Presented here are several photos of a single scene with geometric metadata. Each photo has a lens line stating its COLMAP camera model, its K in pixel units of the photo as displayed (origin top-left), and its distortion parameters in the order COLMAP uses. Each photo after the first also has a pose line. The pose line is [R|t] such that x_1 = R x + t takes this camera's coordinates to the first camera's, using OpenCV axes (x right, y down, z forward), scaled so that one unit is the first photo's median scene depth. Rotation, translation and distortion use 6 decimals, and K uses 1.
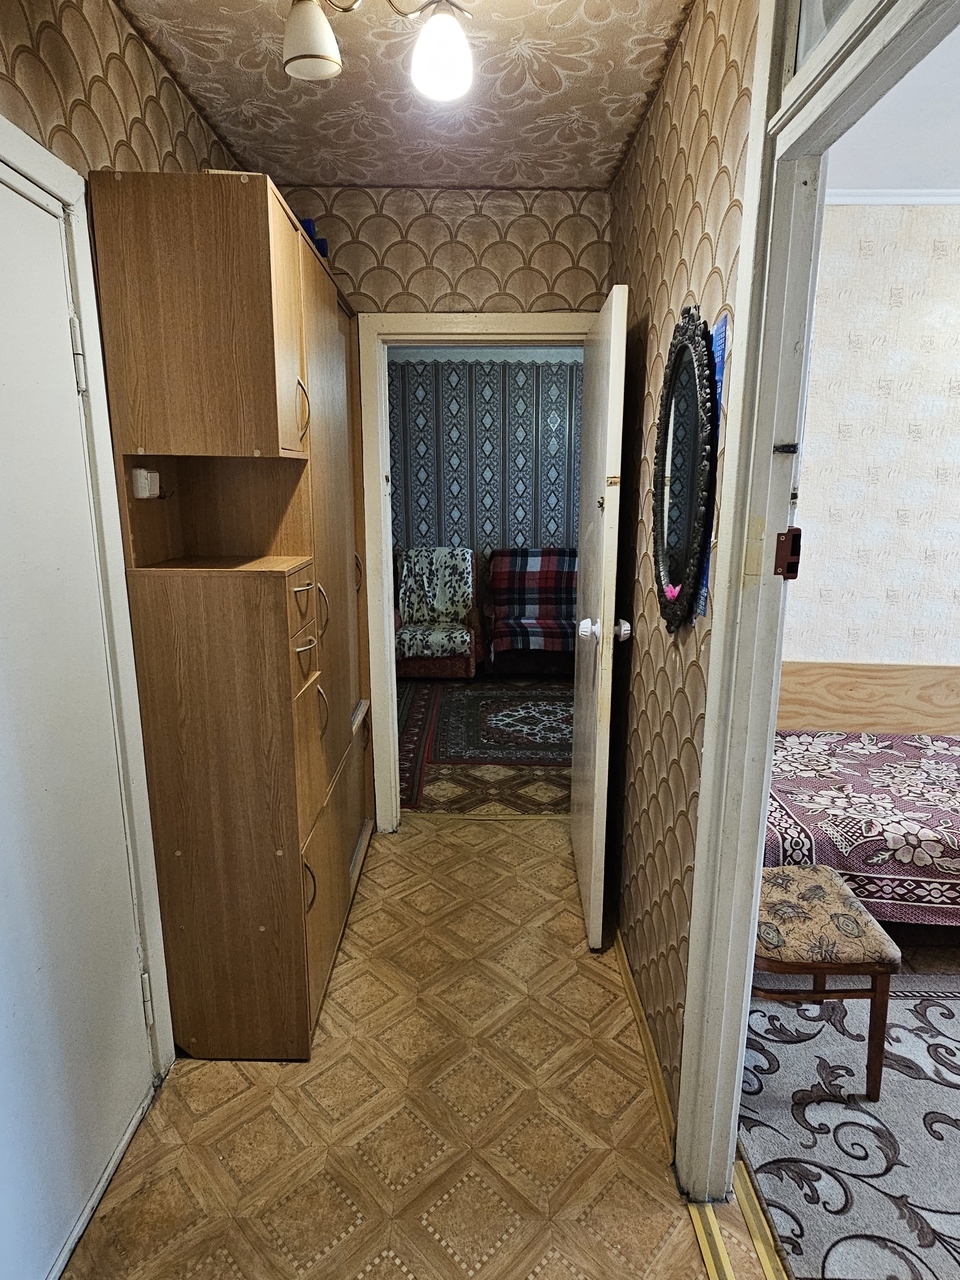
lens RADIAL K [[720.8, 0, 483.5], [0, 720.8, 645.7], [0, 0, 1]] dist [-0.006200, -0.000755]
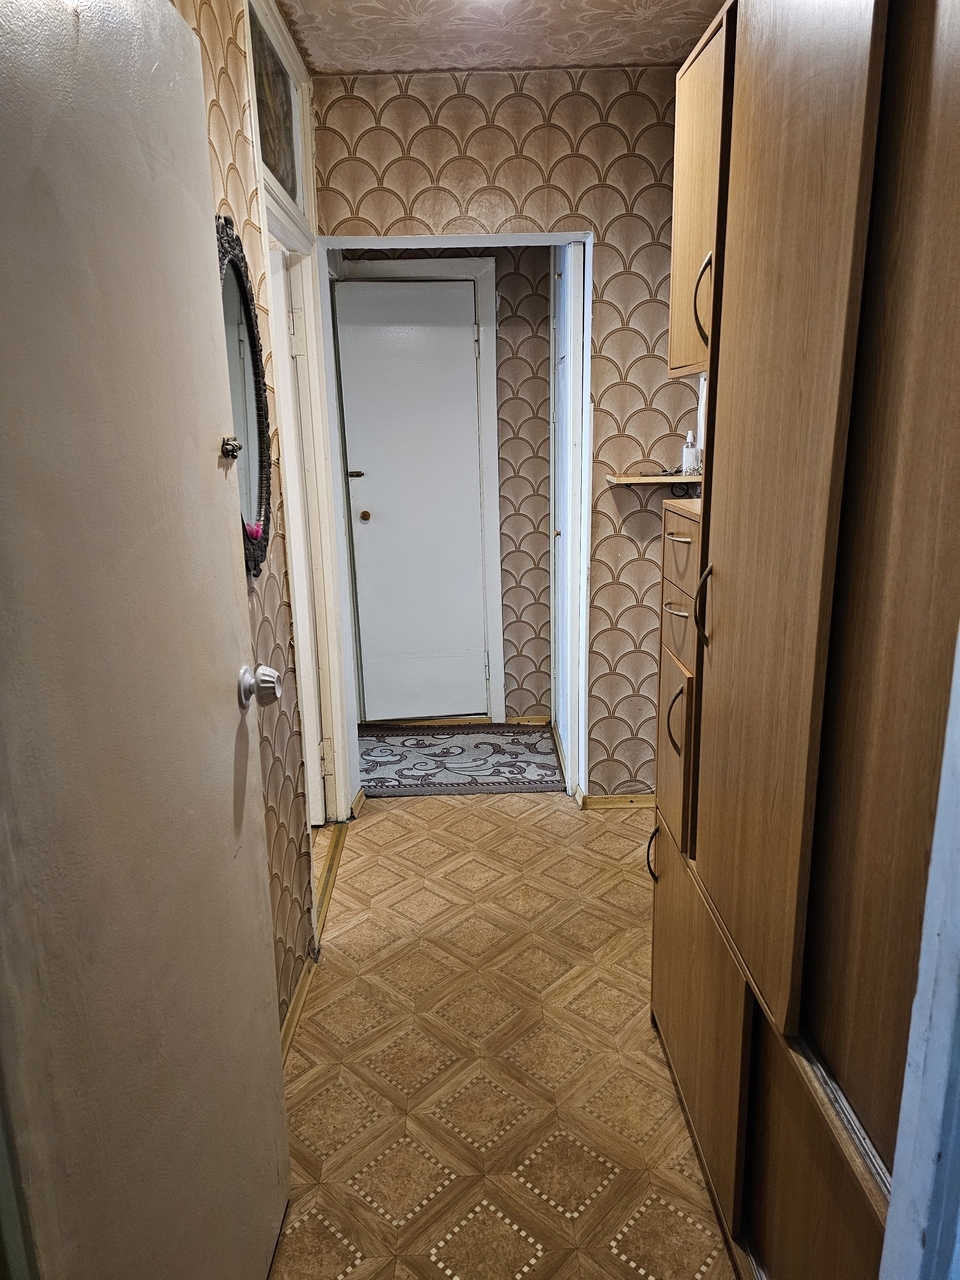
lens RADIAL K [[862.0, 0, 482.4], [0, 862.0, 634.3], [0, 0, 1]] dist [0.050659, 0.001684]
pose [[-0.999647, 0.023375, -0.012642, -0.016809], [0.014855, 0.885964, 0.463515, -0.390270], [0.022035, 0.463164, -0.885999, 1.688375]]
